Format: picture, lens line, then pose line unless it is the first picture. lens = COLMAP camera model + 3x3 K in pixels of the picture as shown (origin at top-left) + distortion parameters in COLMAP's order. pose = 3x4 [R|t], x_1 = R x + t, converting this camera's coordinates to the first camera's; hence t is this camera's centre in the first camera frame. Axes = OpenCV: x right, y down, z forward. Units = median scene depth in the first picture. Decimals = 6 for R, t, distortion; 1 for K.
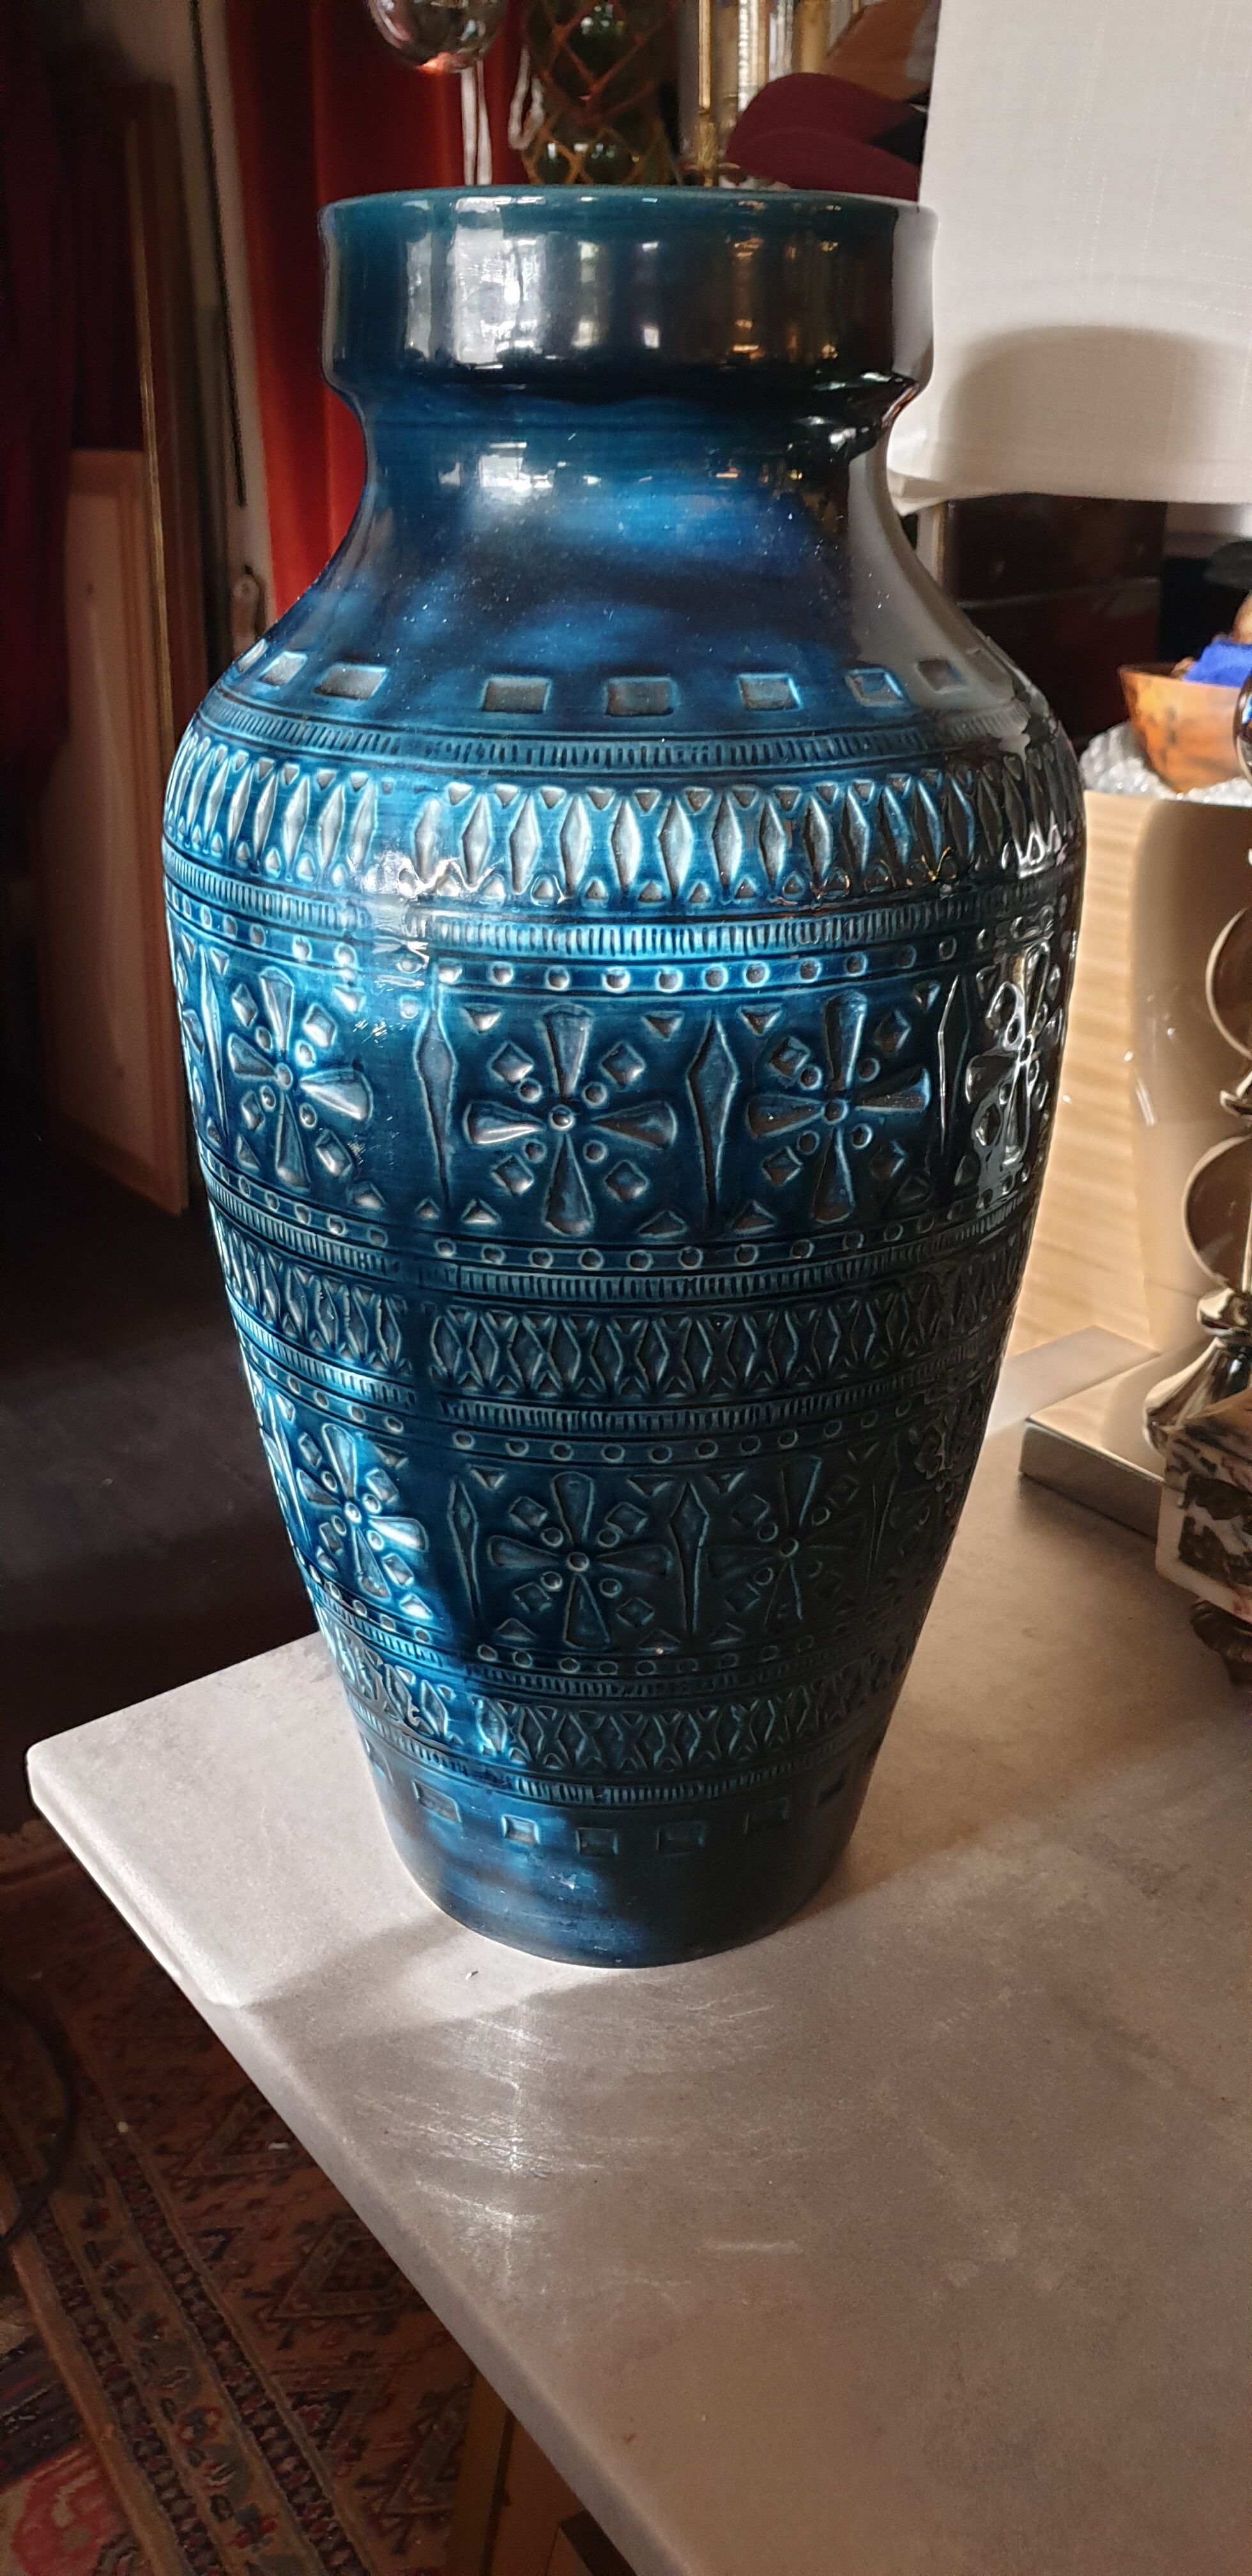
lens RADIAL K [[1851.6, 0, 626.0], [0, 1851.6, 1288.0], [0, 0, 1]] dist [0.082889, -0.089043]
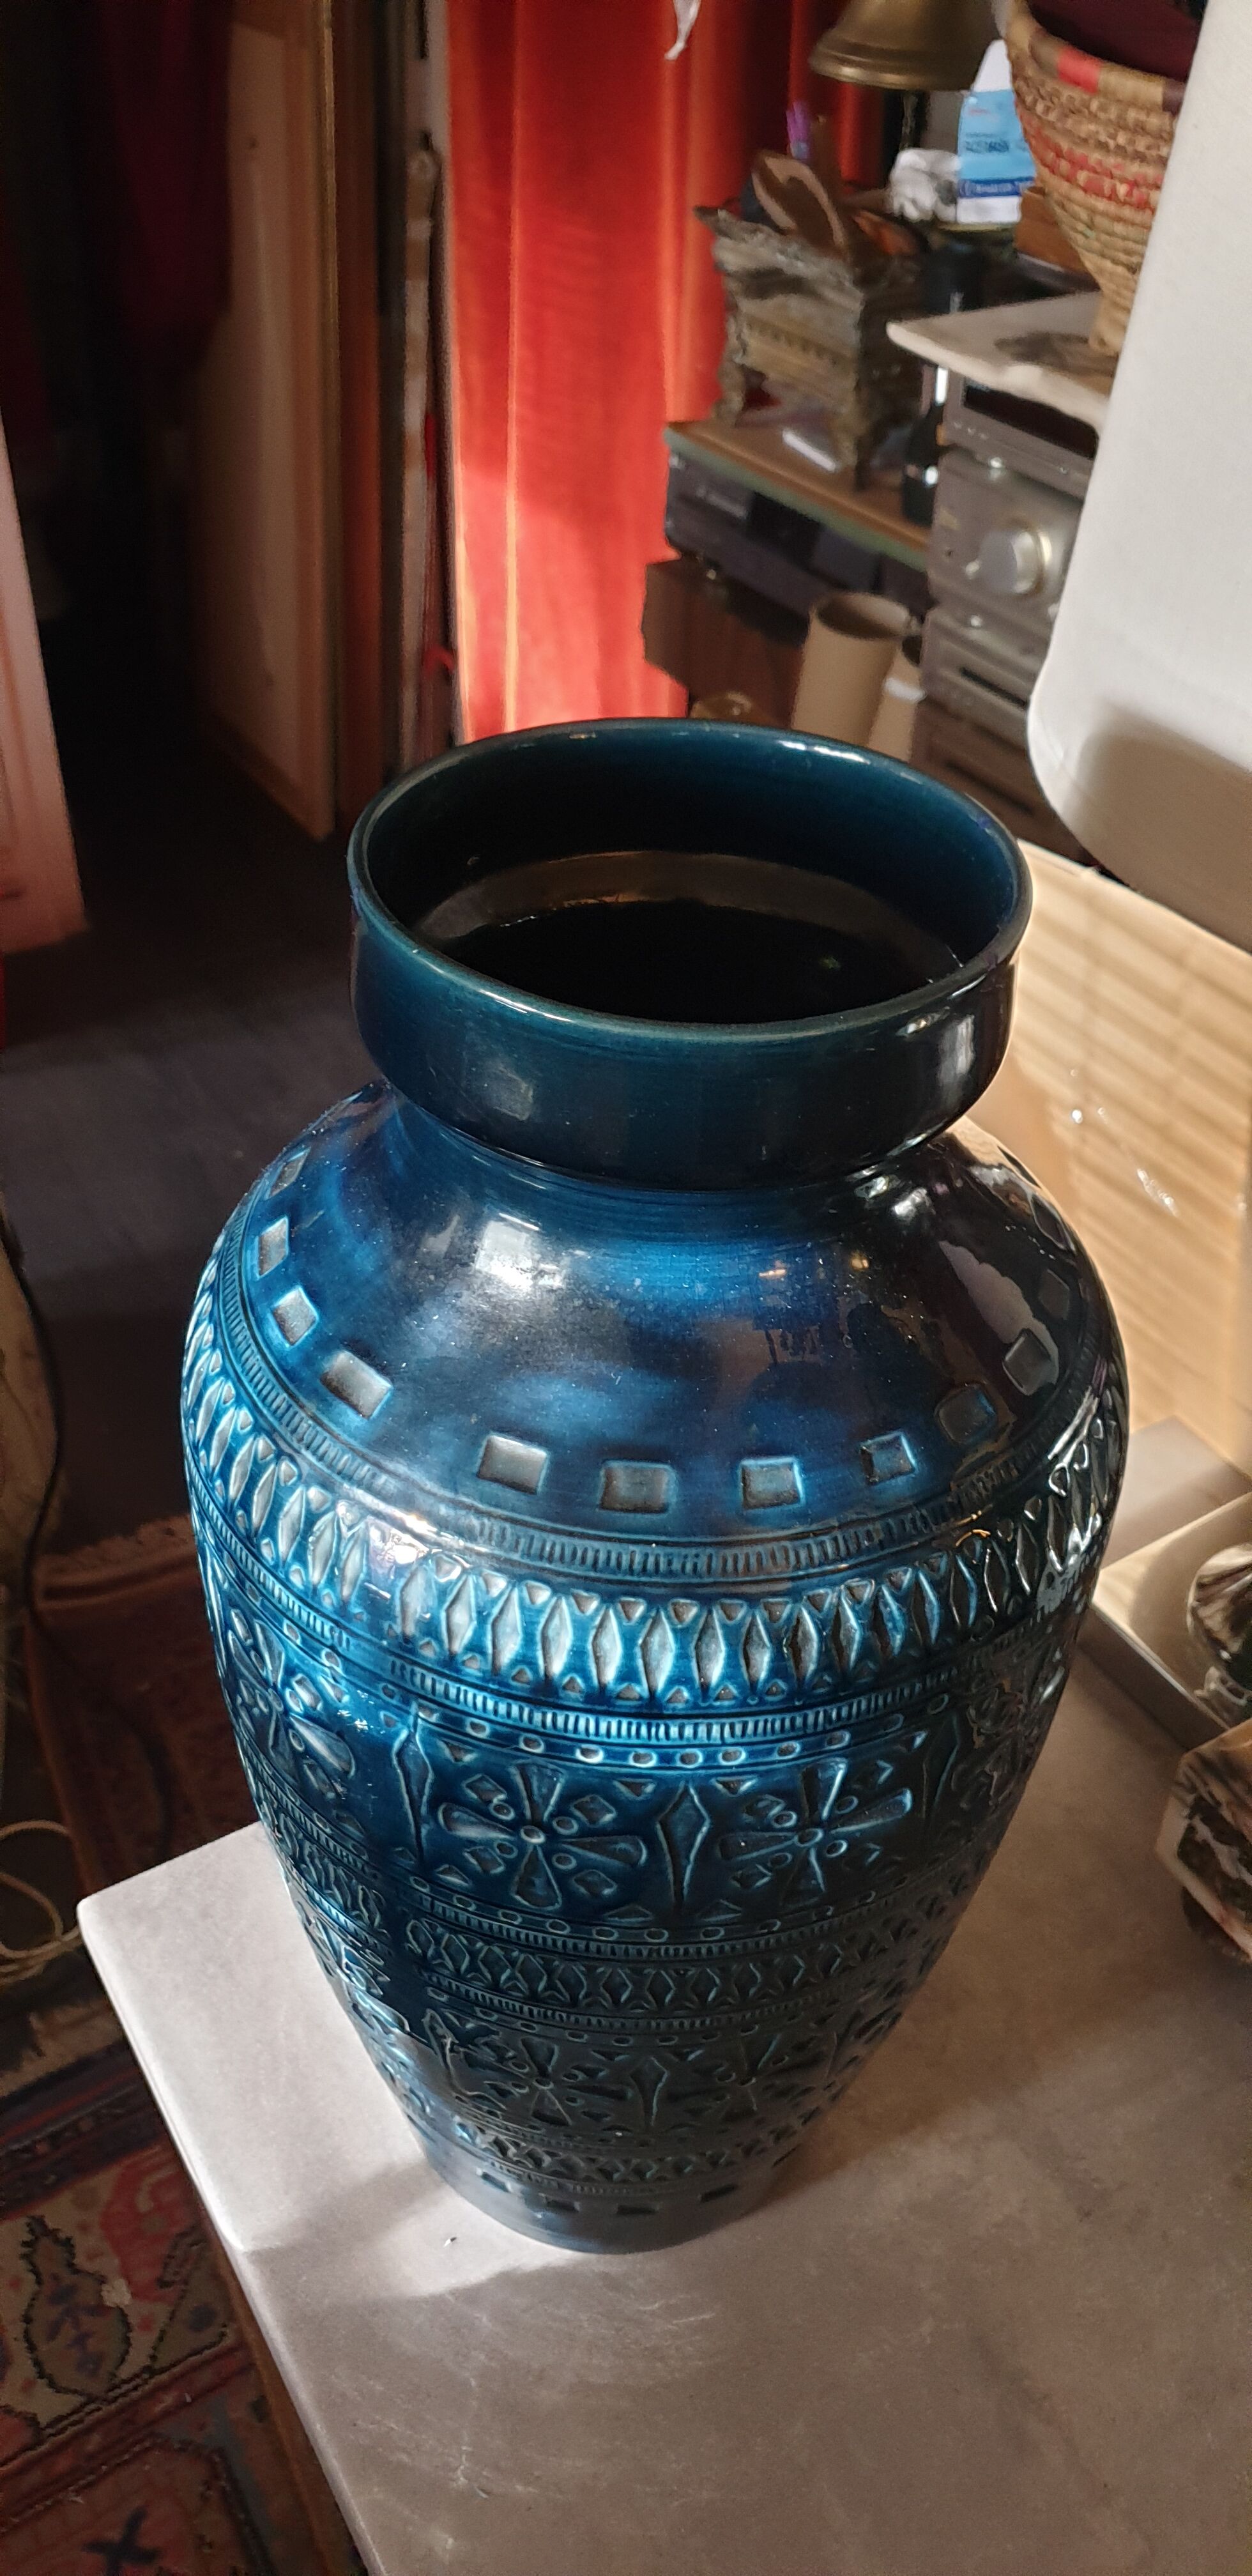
lens RADIAL K [[1882.9, 0, 617.8], [0, 1882.9, 1330.9], [0, 0, 1]] dist [-0.051735, 0.118428]
pose [[0.993241, 0.097012, -0.063729, 0.050540], [-0.080531, 0.971359, 0.223556, -0.595288], [0.083591, -0.216912, 0.972606, 0.064279]]
